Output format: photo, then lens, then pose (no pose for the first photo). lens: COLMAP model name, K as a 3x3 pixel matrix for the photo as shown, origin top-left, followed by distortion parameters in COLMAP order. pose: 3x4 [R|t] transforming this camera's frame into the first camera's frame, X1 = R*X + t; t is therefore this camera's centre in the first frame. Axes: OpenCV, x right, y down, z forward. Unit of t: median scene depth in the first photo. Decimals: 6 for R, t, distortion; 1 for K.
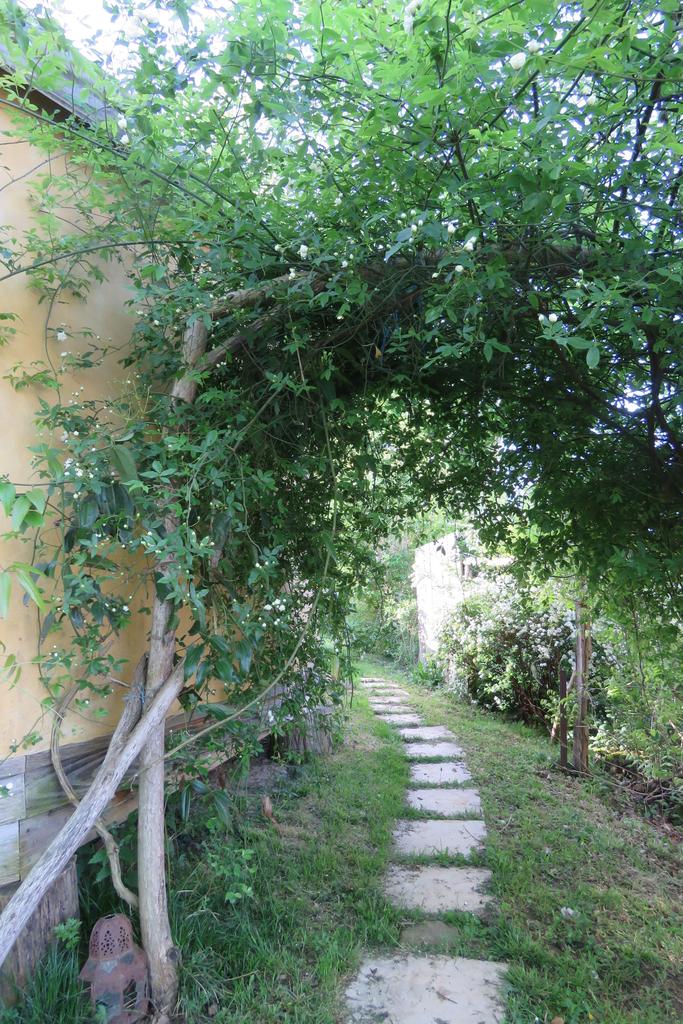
lens RADIAL K [[618.0, 0, 341.5], [0, 618.0, 512.0], [0, 0, 1]] dist [0.001824, 0.000239]
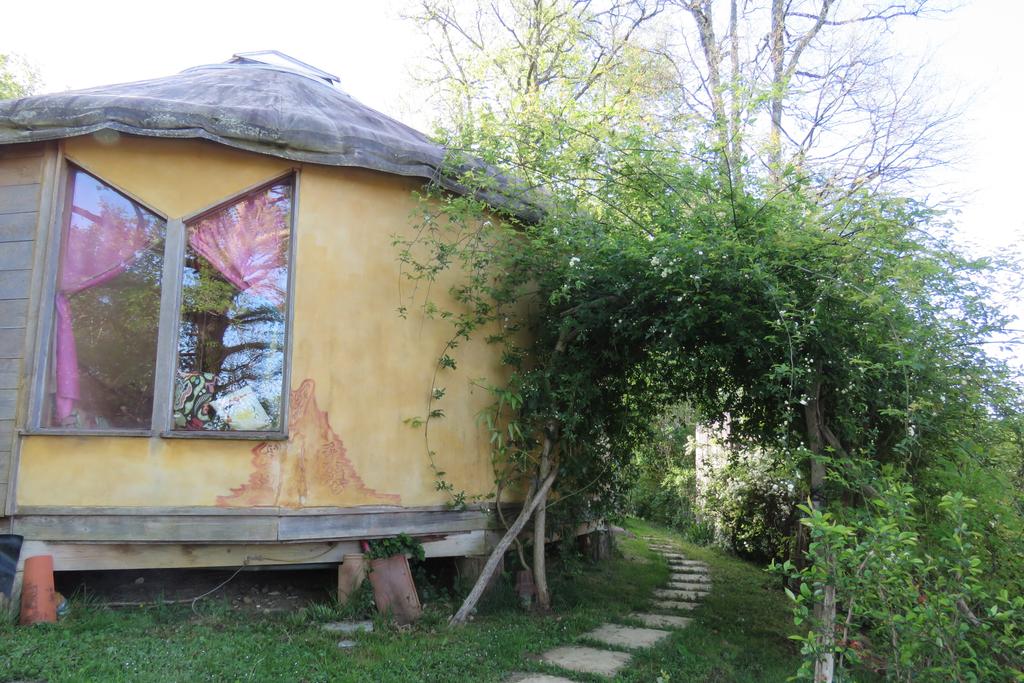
lens RADIAL K [[783.6, 0, 512.0], [0, 783.6, 341.5], [0, 0, 1]] dist [0.004717, -0.006944]
pose [[0.987725, 0.041535, -0.150577, -0.001825], [-0.046410, 0.998501, -0.029004, -0.083025], [0.149147, 0.035636, 0.988173, -1.218221]]
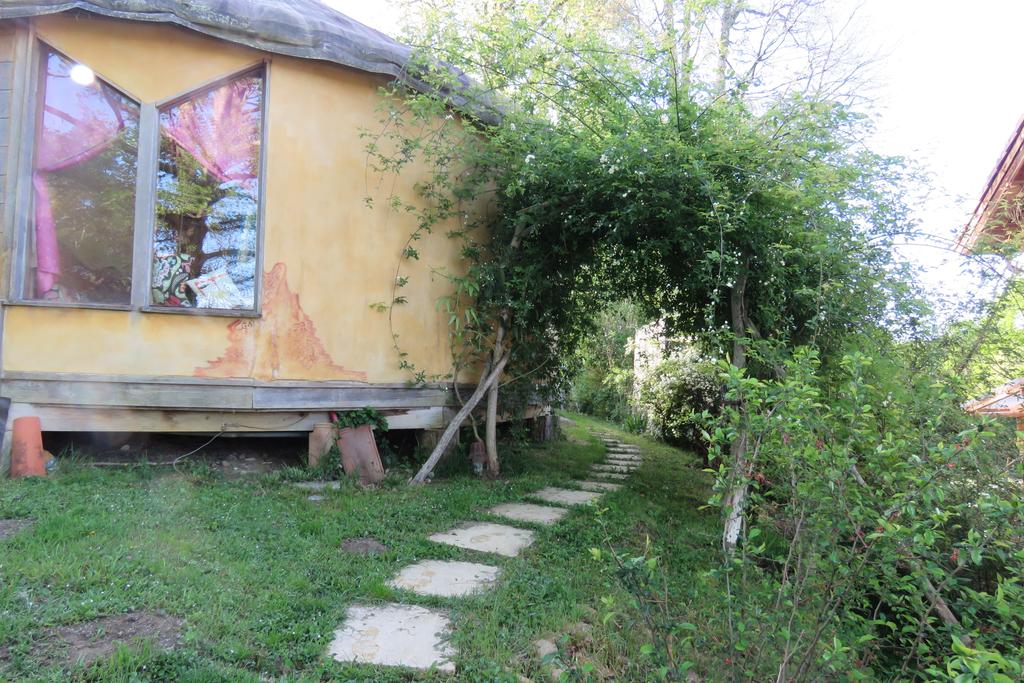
lens RADIAL K [[709.3, 0, 512.0], [0, 709.3, 341.5], [0, 0, 1]] dist [0.009372, -0.009411]
pose [[0.992712, 0.079400, -0.090657, 0.011162], [-0.072571, 0.994442, 0.076285, -0.014550], [0.096210, -0.069150, 0.992956, -1.207138]]
